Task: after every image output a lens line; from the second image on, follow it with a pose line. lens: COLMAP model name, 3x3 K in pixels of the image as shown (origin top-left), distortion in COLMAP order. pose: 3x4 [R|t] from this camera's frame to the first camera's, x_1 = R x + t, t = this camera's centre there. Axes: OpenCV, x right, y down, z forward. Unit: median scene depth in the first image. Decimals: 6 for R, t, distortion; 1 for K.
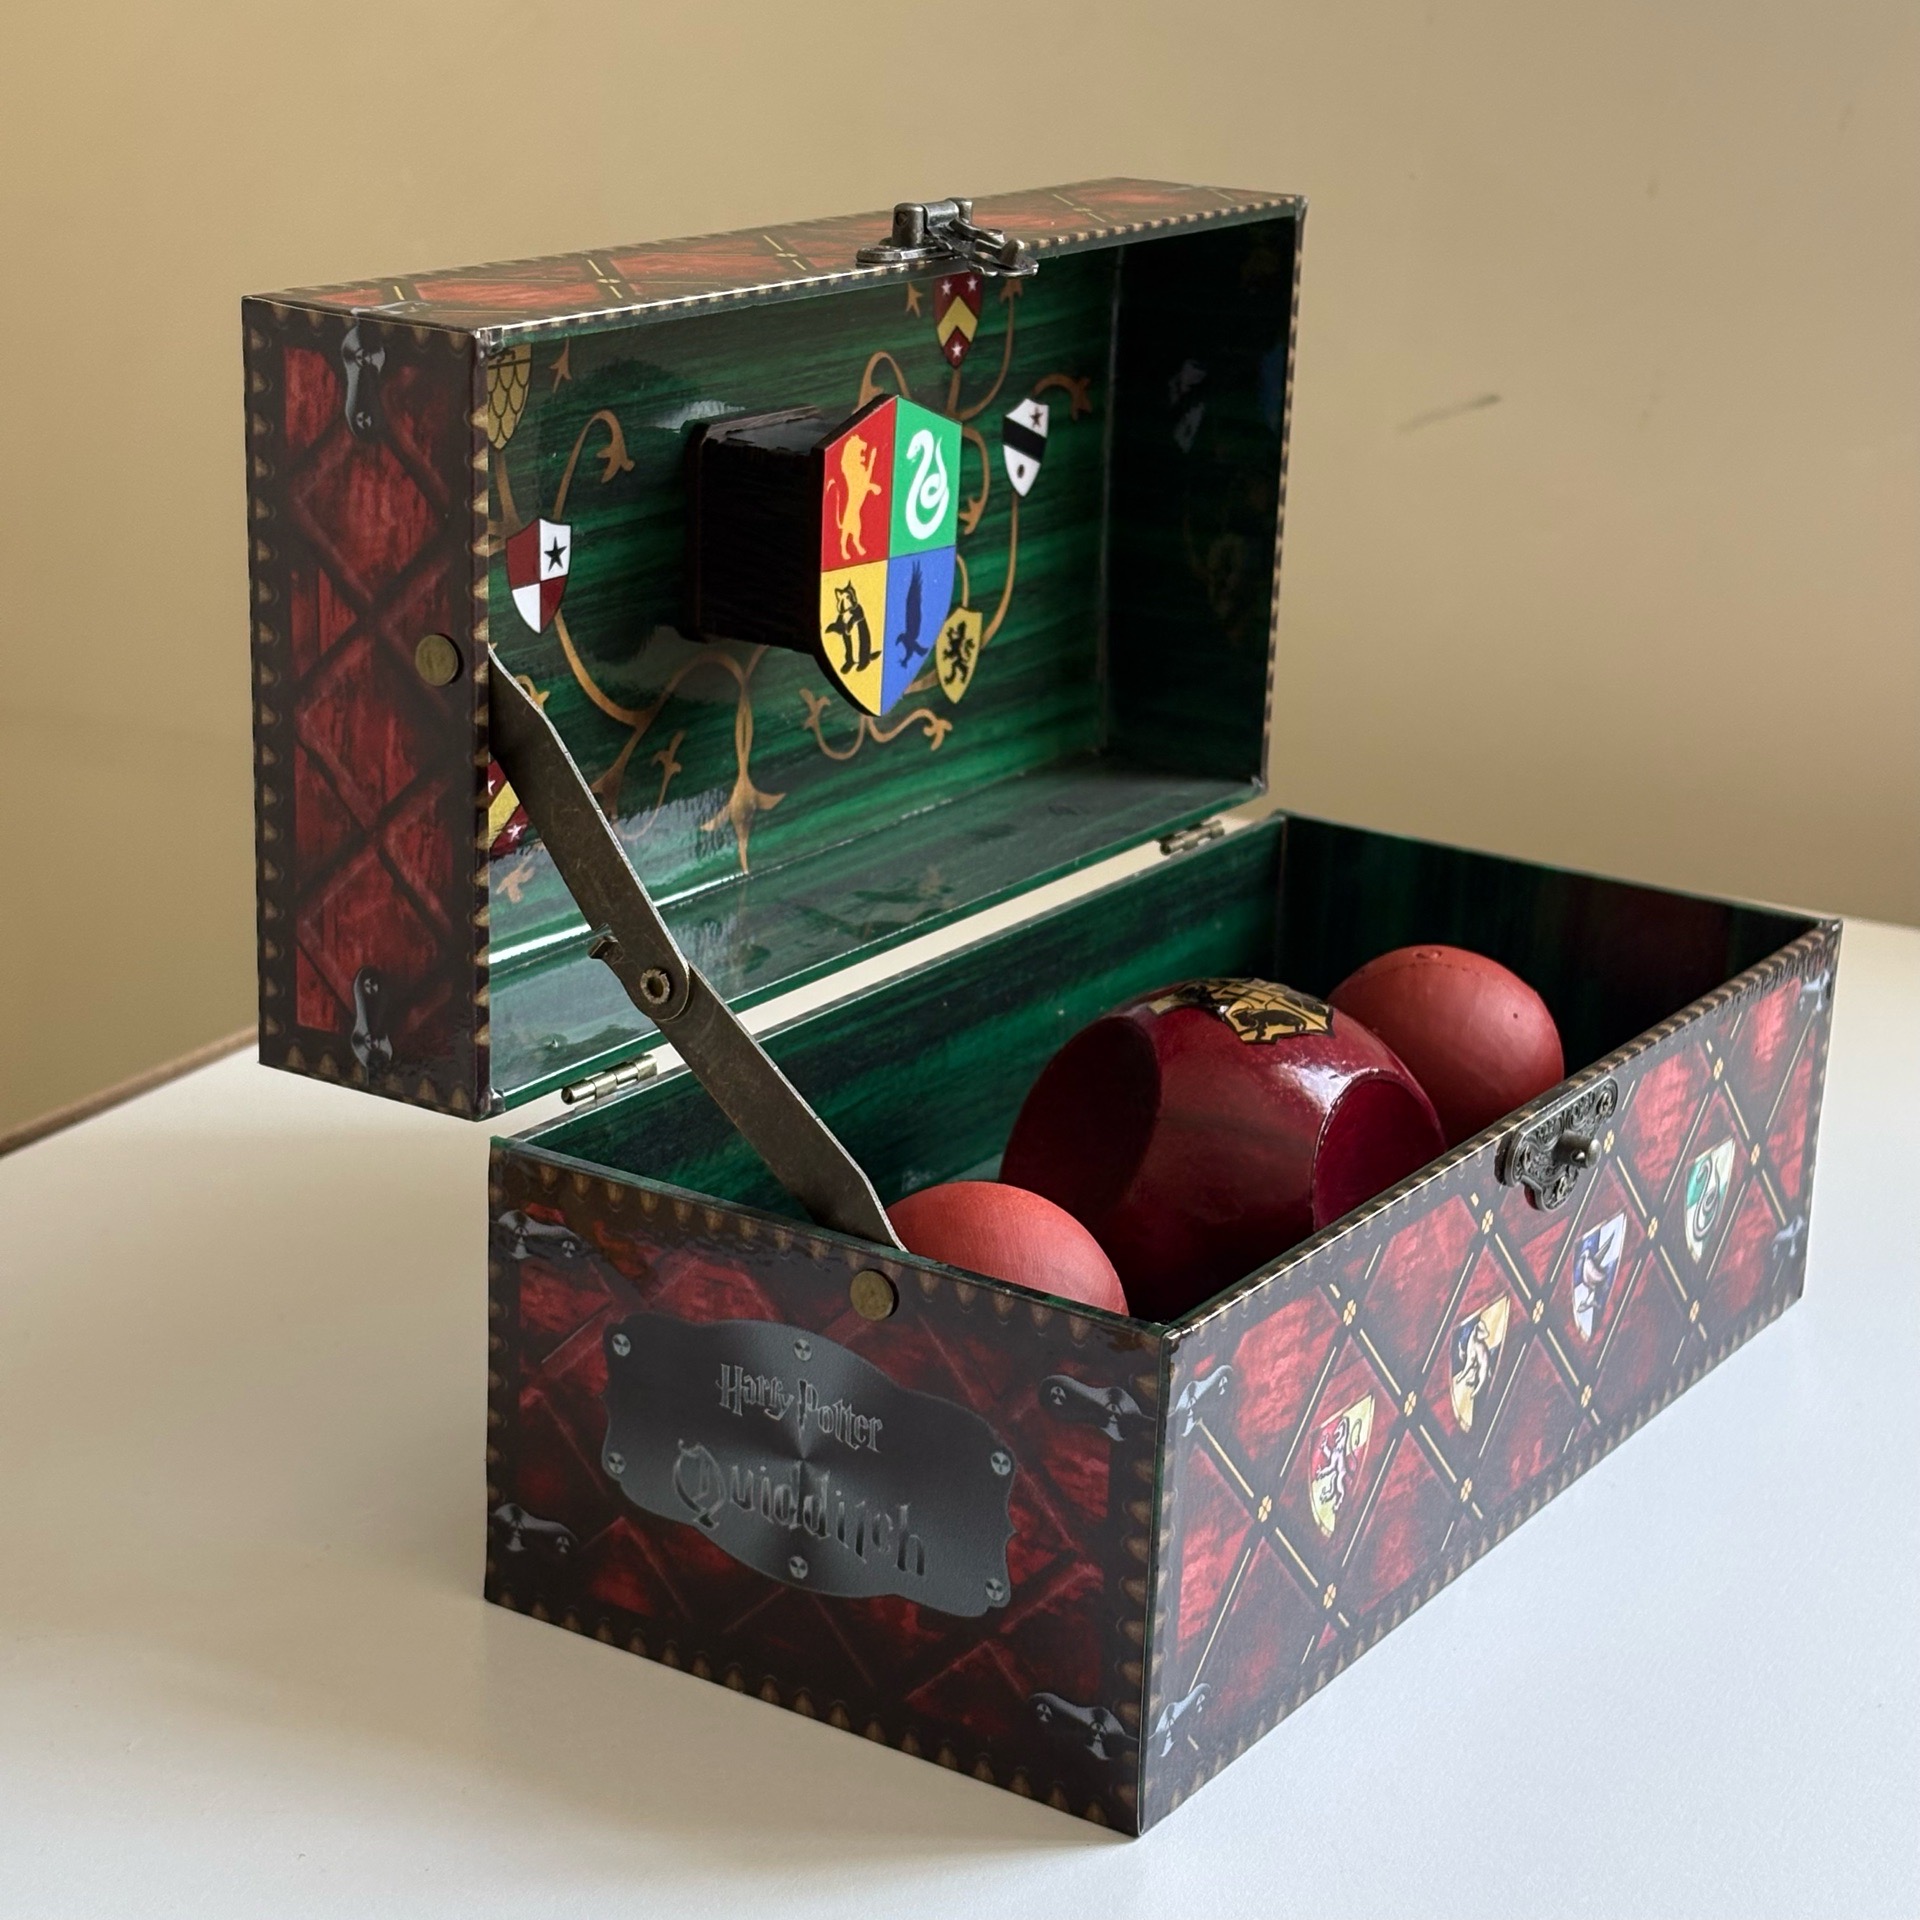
lens RADIAL K [[3837.6, 0, 981.8], [0, 3837.6, 999.9], [0, 0, 1]] dist [0.276557, -0.482612]
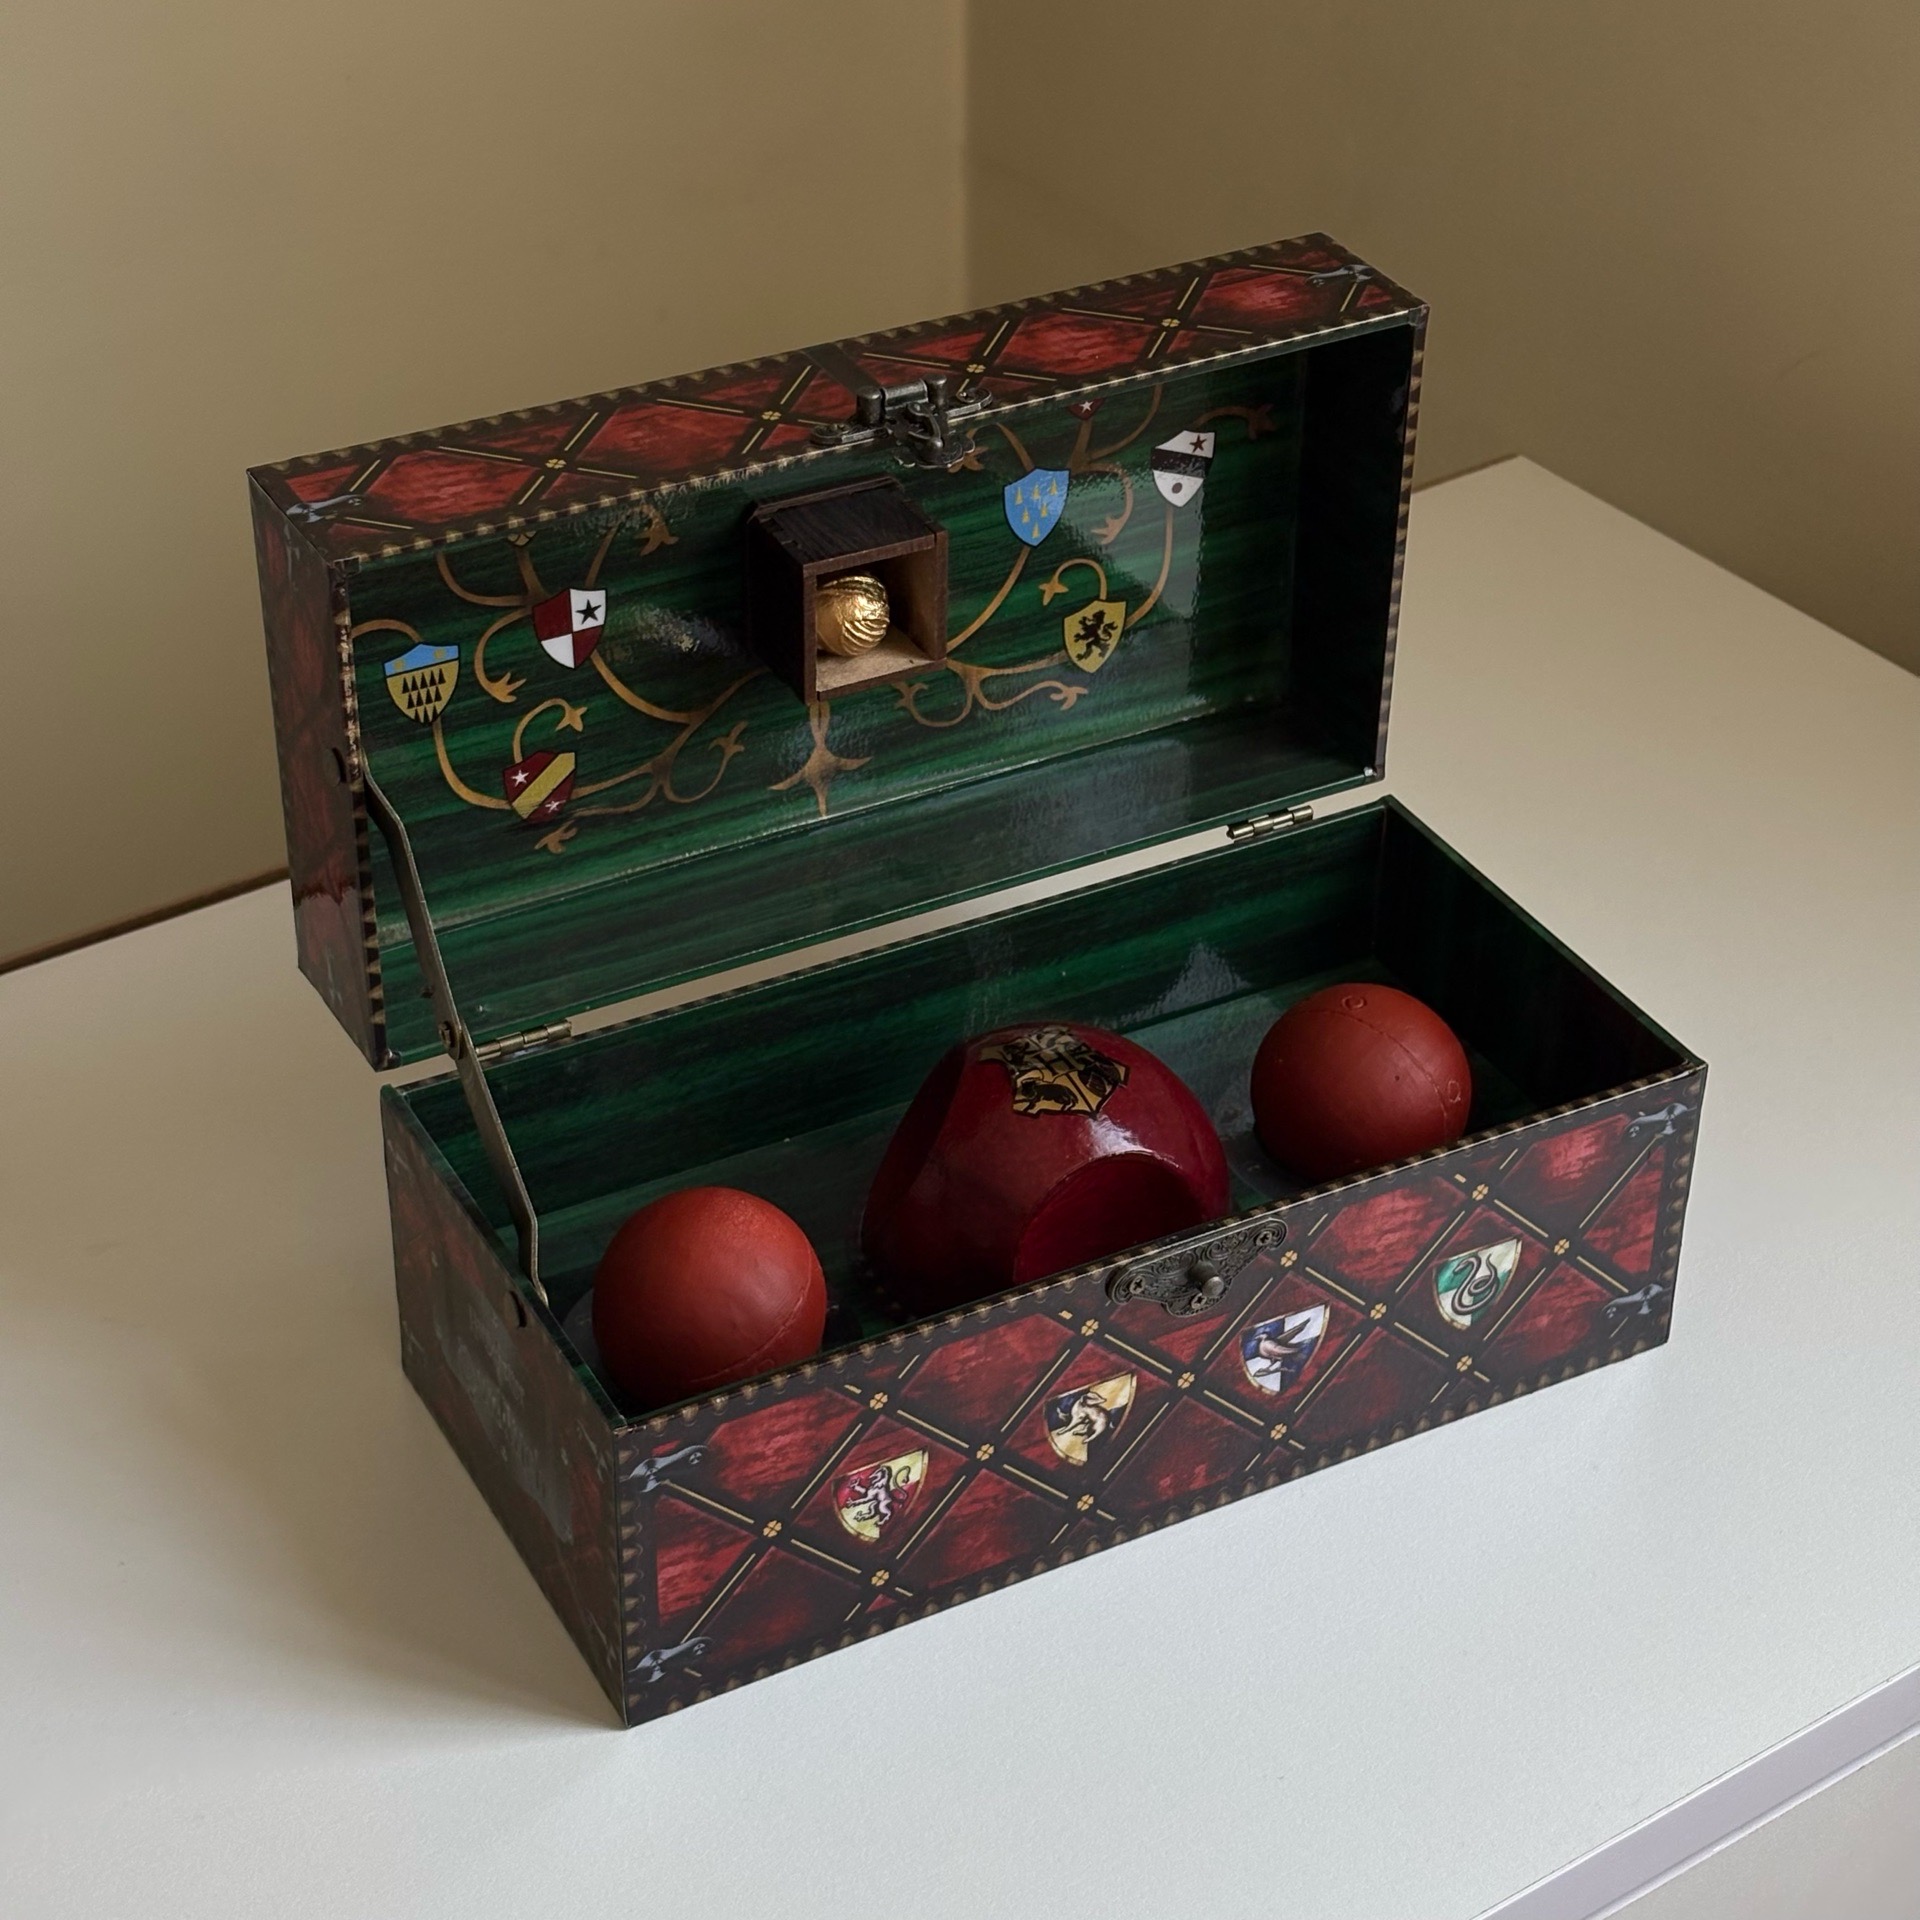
lens RADIAL K [[3859.0, 0, 976.7], [0, 3859.0, 958.1], [0, 0, 1]] dist [0.275819, -1.284590]
pose [[0.877375, 0.248698, -0.410319, 0.528799], [-0.130094, 0.946451, 0.295475, -0.382139], [0.461831, -0.205862, 0.862747, -0.068109]]
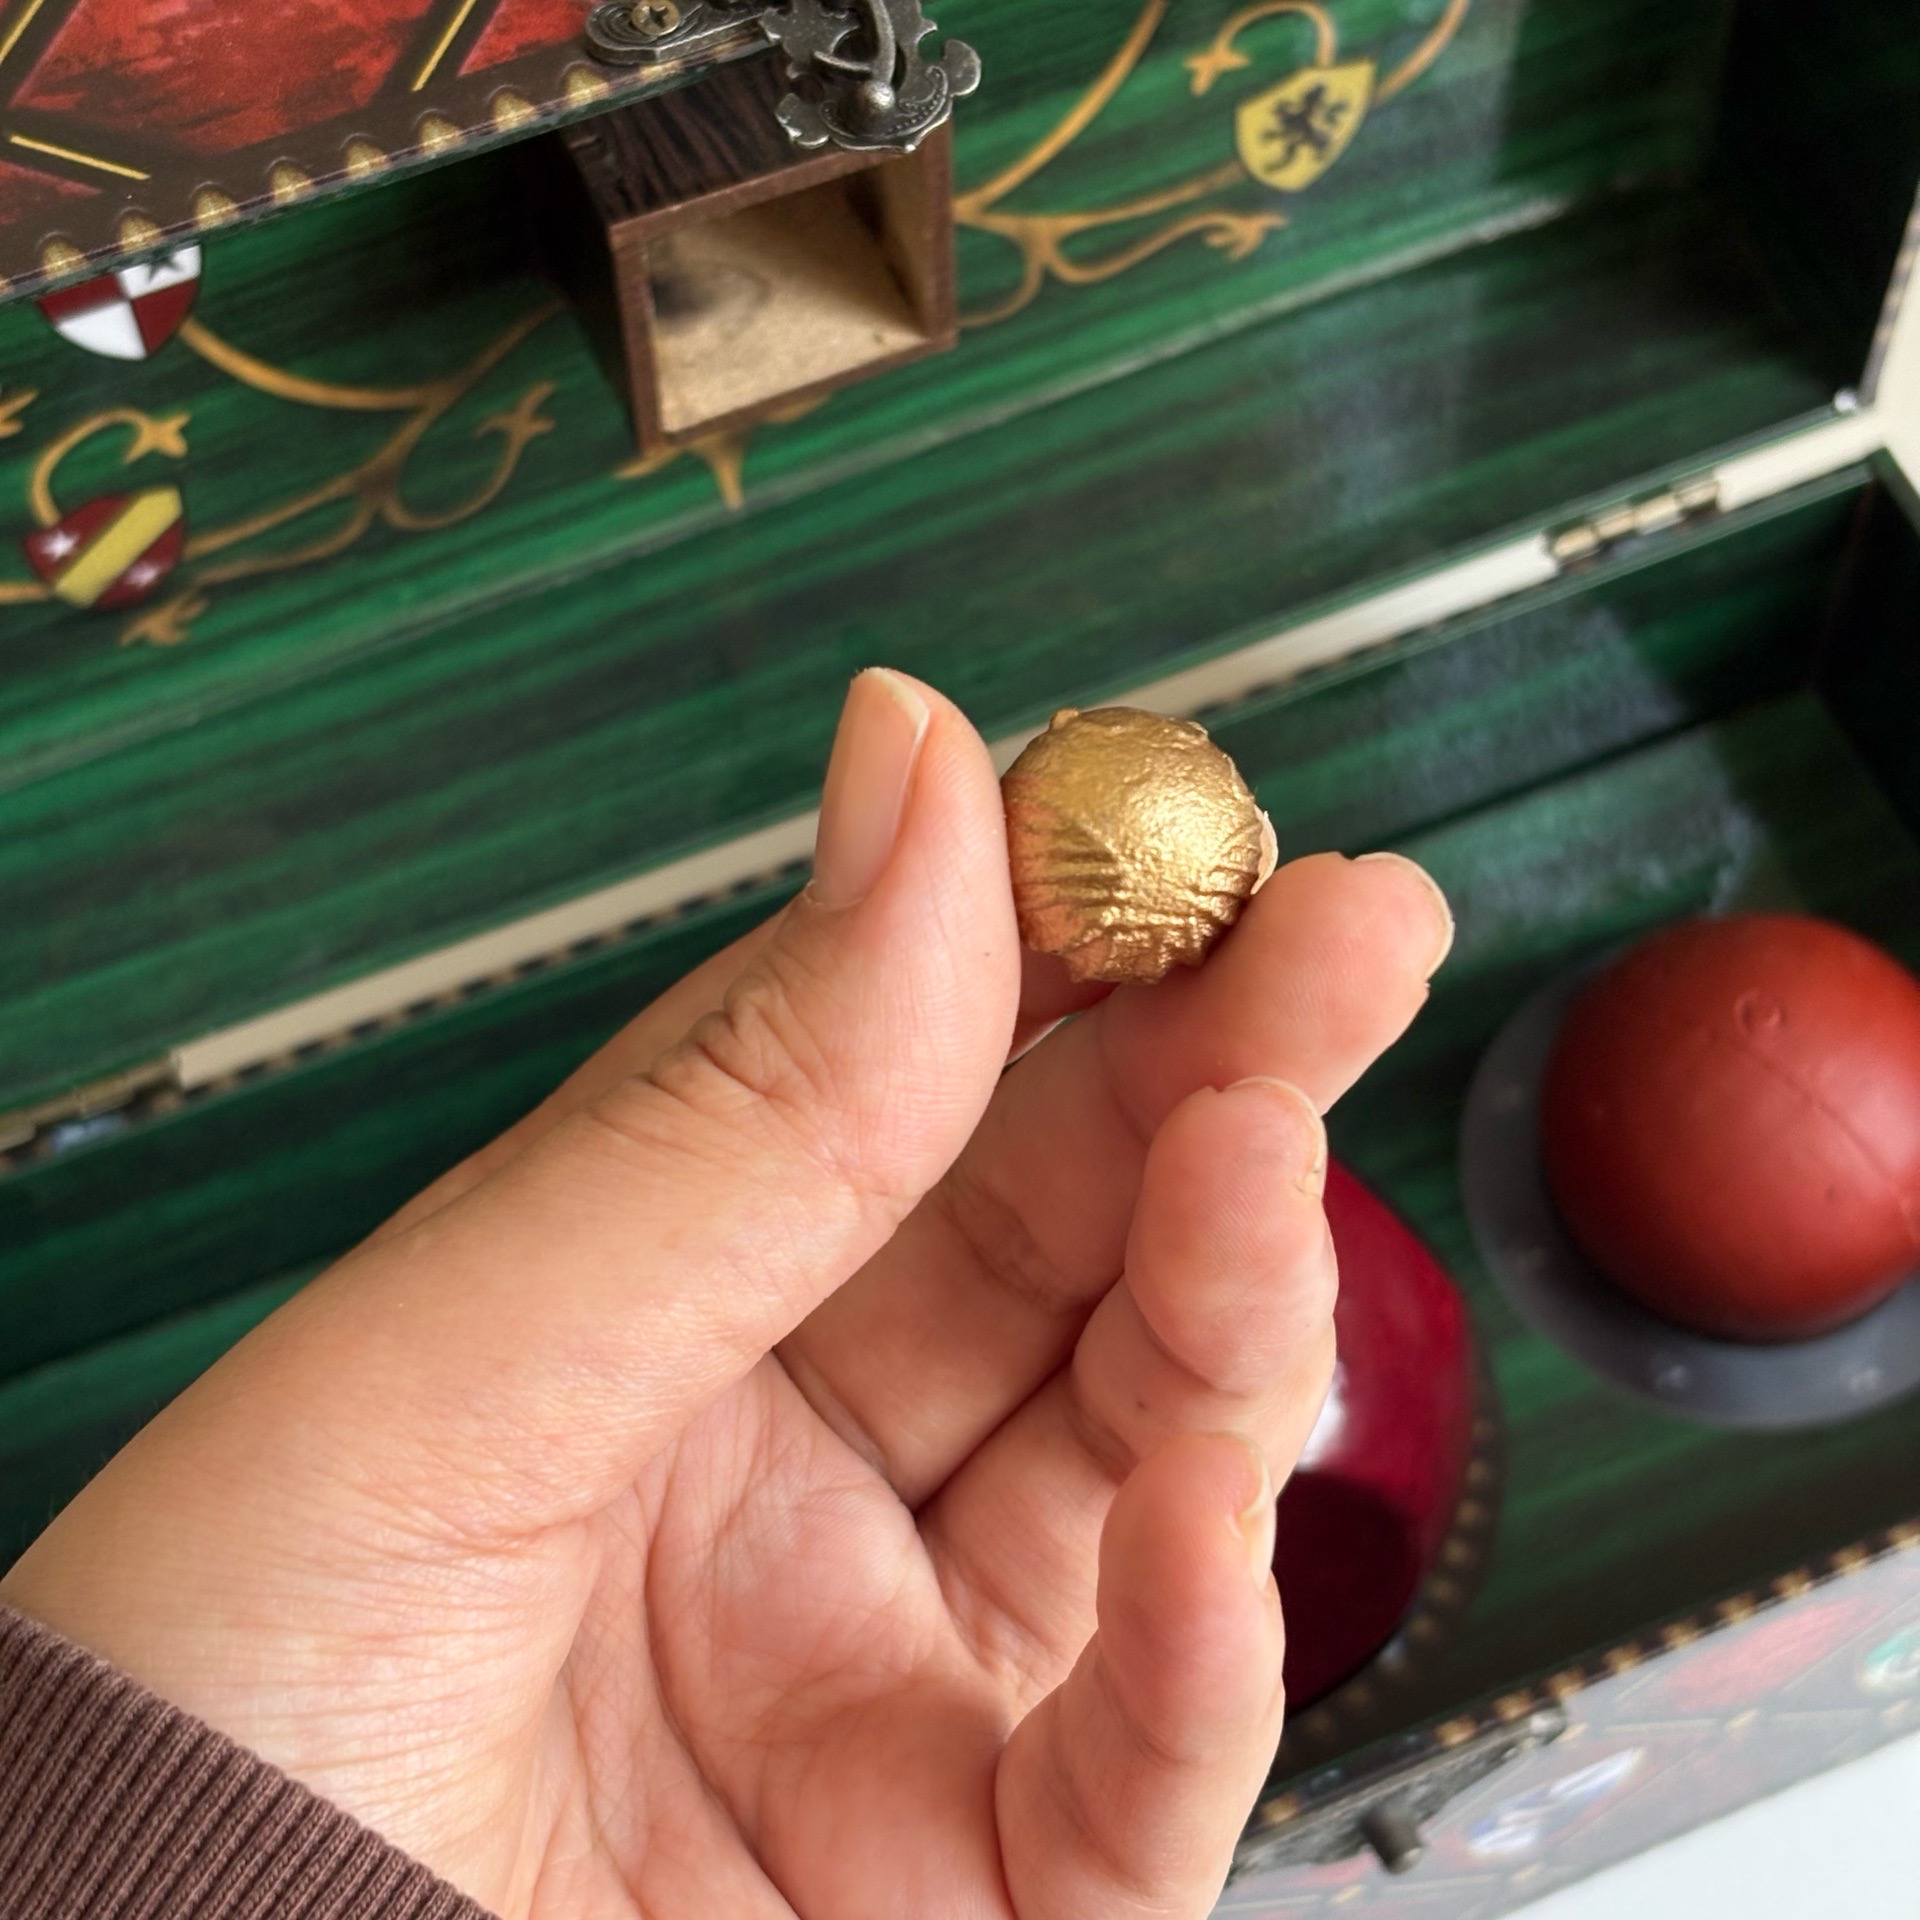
lens RADIAL K [[3859.0, 0, 976.7], [0, 3859.0, 958.1], [0, 0, 1]] dist [0.275819, -1.284590]
pose [[0.831803, 0.450642, -0.324076, 0.217953], [-0.126404, 0.722292, 0.679939, -0.431519], [0.540487, -0.524610, 0.657767, 0.593416]]
